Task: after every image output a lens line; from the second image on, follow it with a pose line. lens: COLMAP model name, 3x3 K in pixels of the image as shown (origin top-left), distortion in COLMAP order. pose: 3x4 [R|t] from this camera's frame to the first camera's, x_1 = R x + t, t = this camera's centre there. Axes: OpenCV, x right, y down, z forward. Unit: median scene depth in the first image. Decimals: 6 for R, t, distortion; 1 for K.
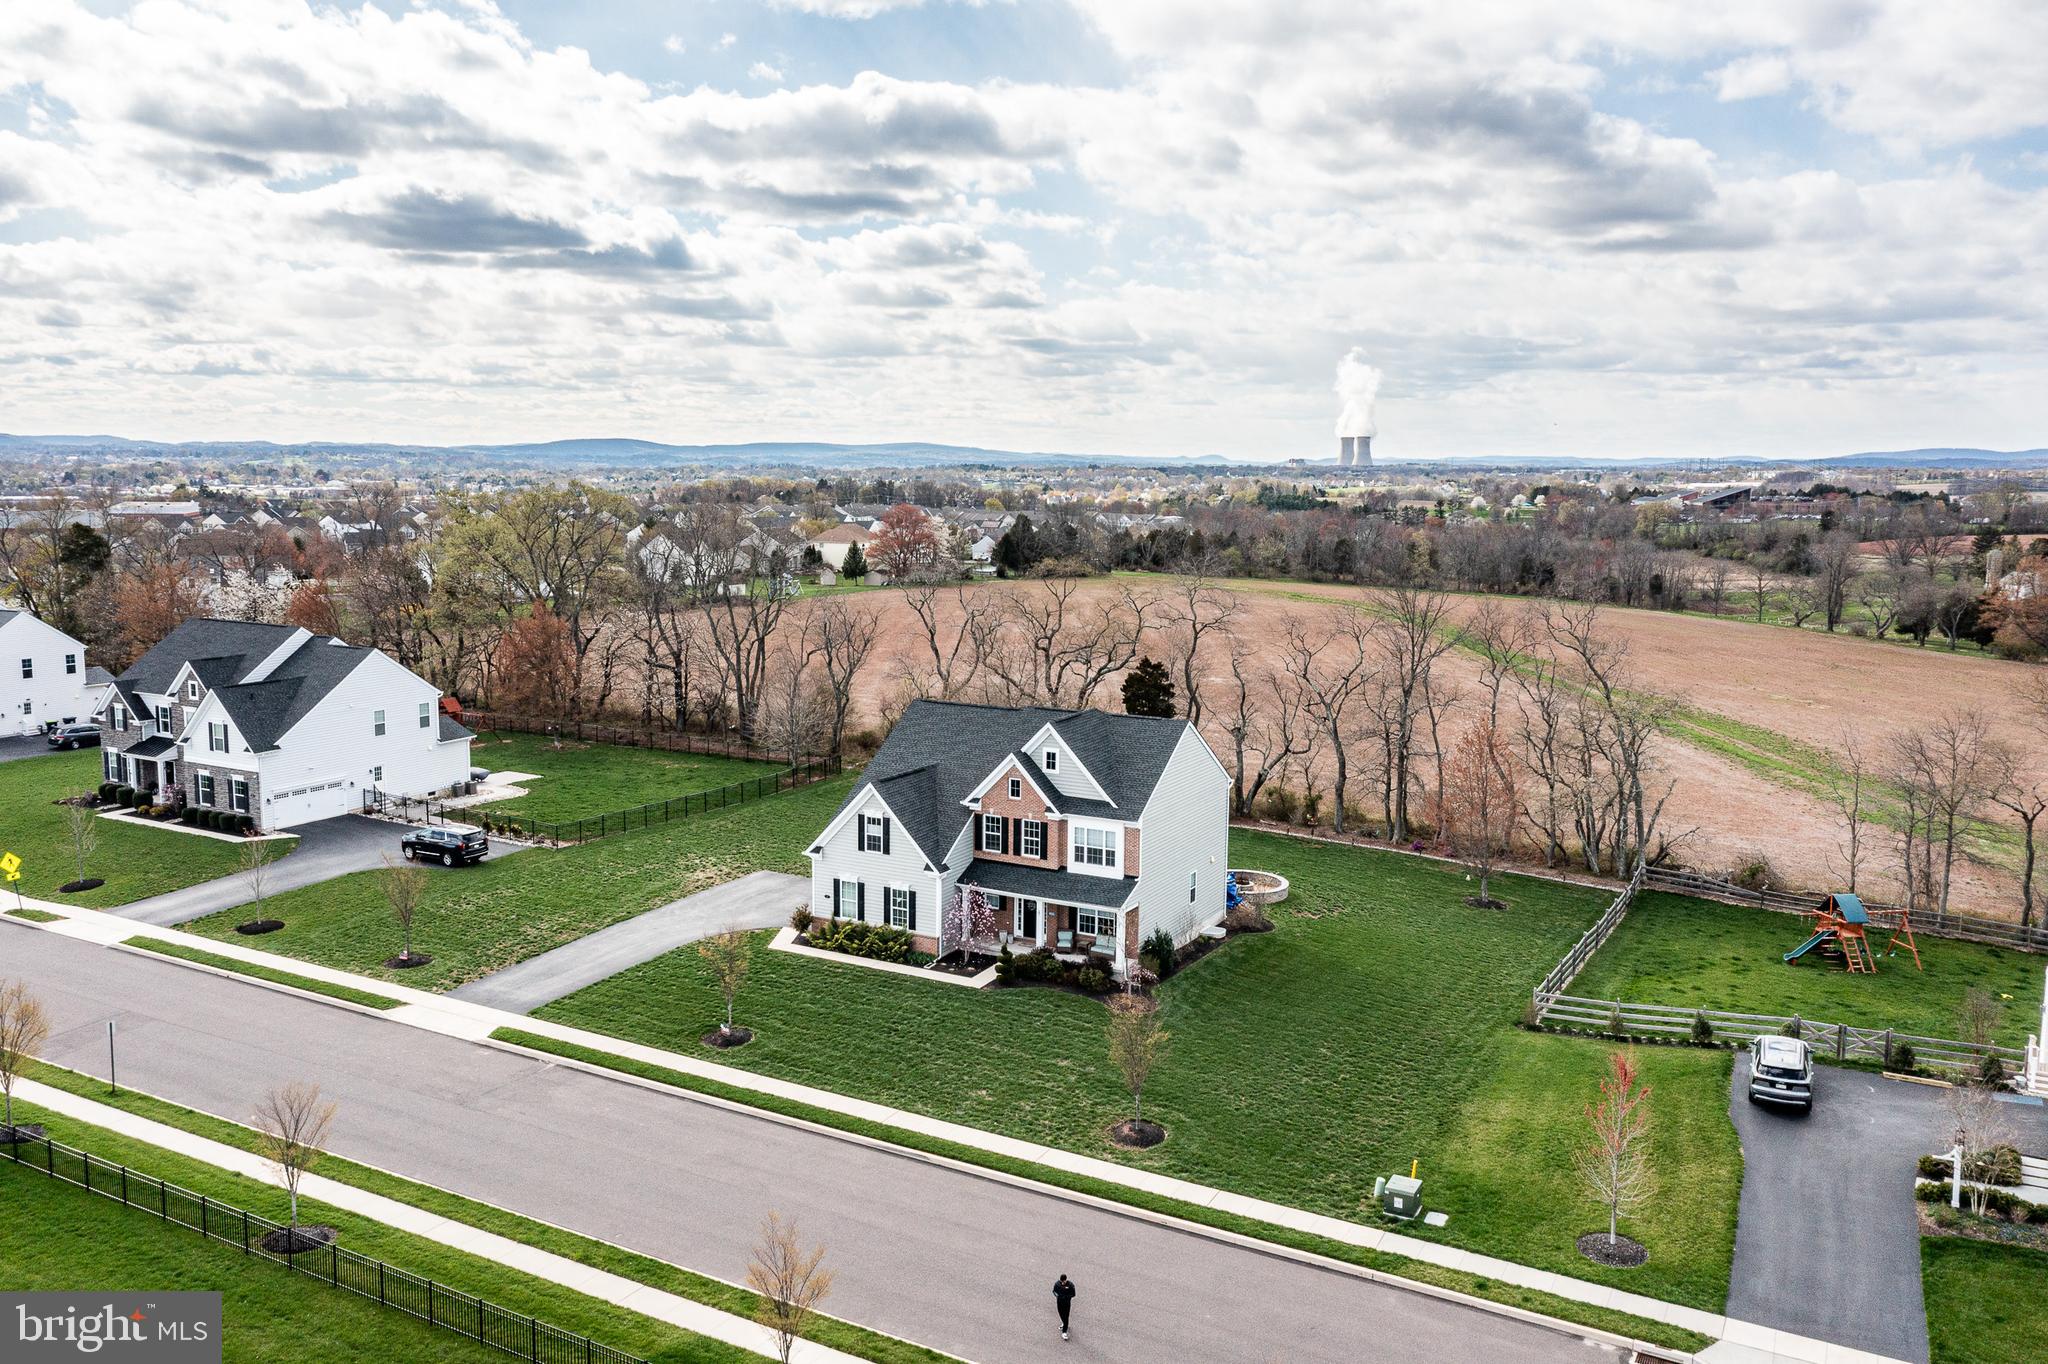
lens RADIAL K [[1618.5, 0, 1024.7], [0, 1618.5, 668.1], [0, 0, 1]] dist [-0.013218, 0.024544]
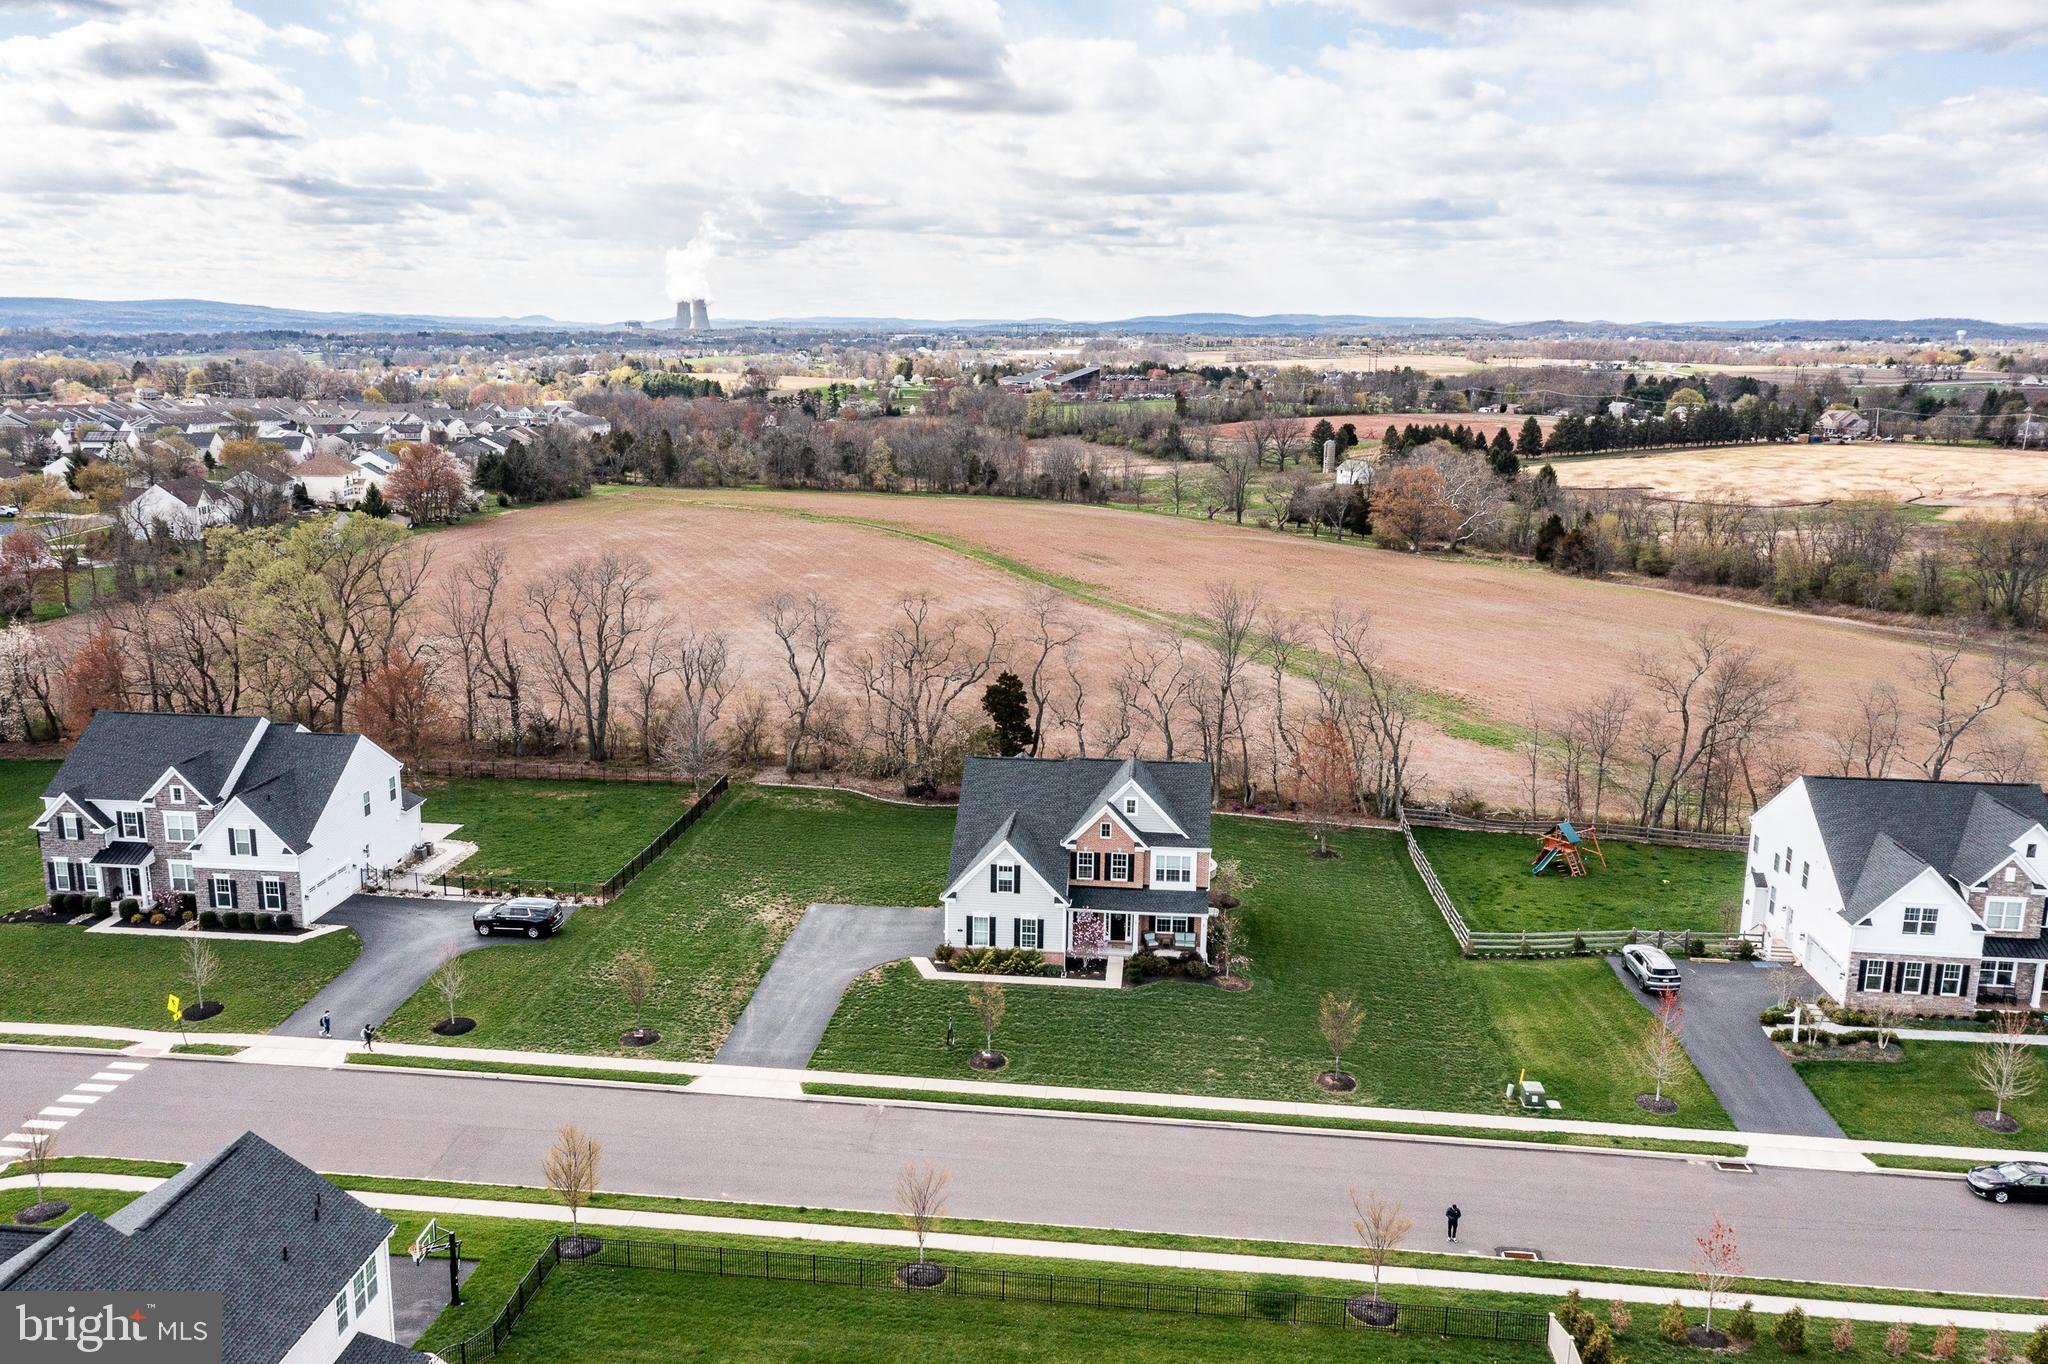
lens RADIAL K [[1618.5, 0, 1018.4], [0, 1618.5, 694.0], [0, 0, 1]] dist [-0.013218, 0.024544]
pose [[0.920830, -0.085449, 0.380488, -0.552429], [0.047216, 0.992950, 0.108724, -0.177463], [-0.387096, -0.082151, 0.918372, -0.152104]]
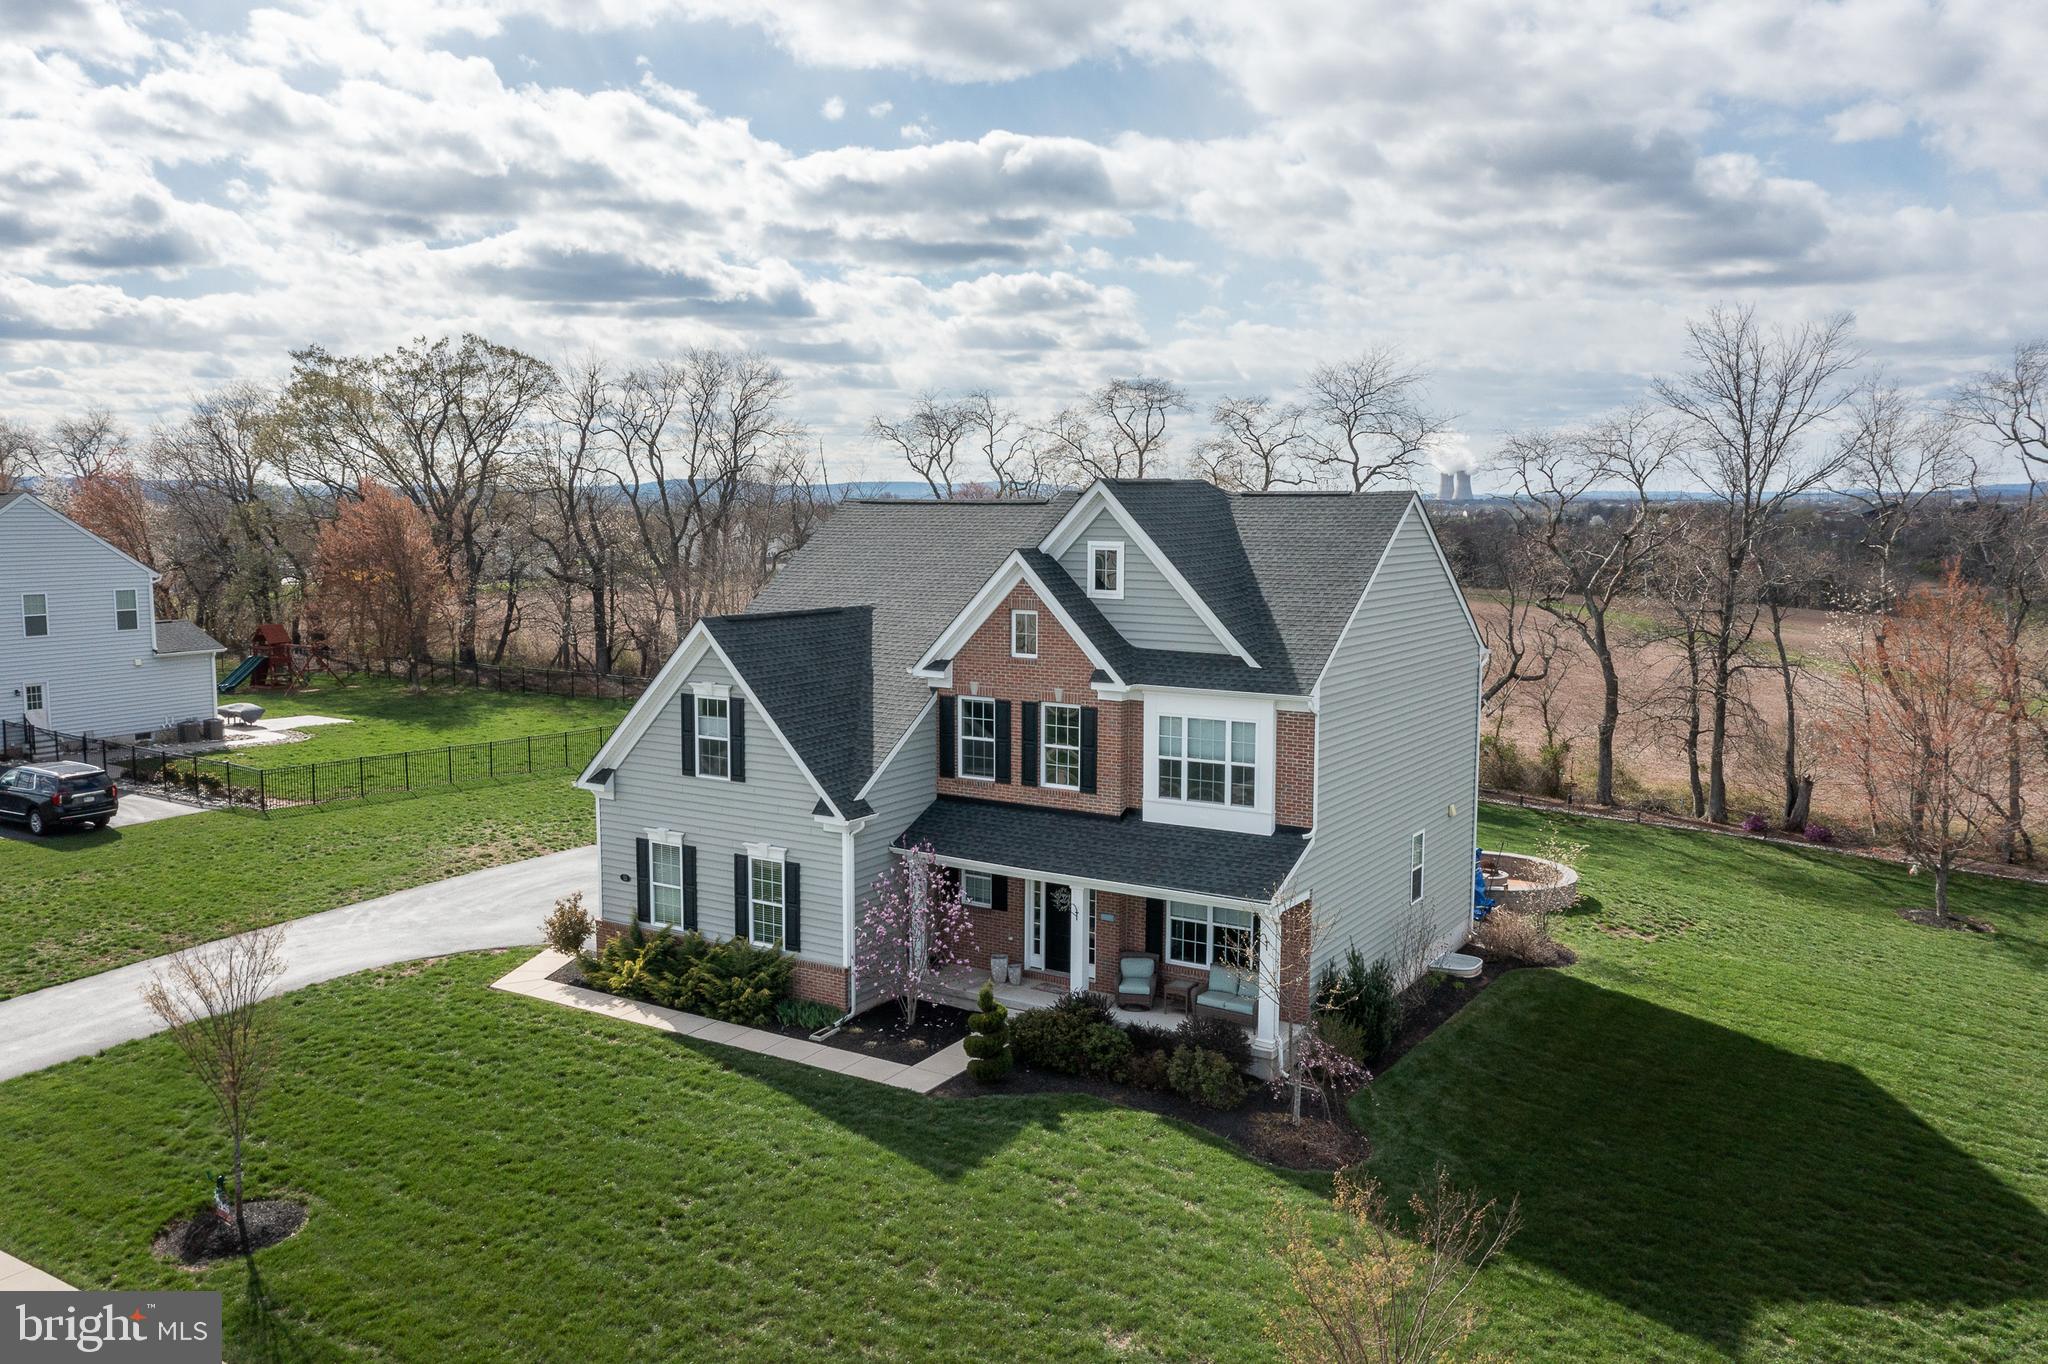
lens RADIAL K [[1618.5, 0, 1028.4], [0, 1618.5, 670.2], [0, 0, 1]] dist [-0.013218, 0.024544]
pose [[0.998458, 0.000128, -0.055515, 0.019560], [-0.001450, 0.999716, -0.023775, 0.094638], [0.055496, 0.023819, 0.998175, 0.555157]]
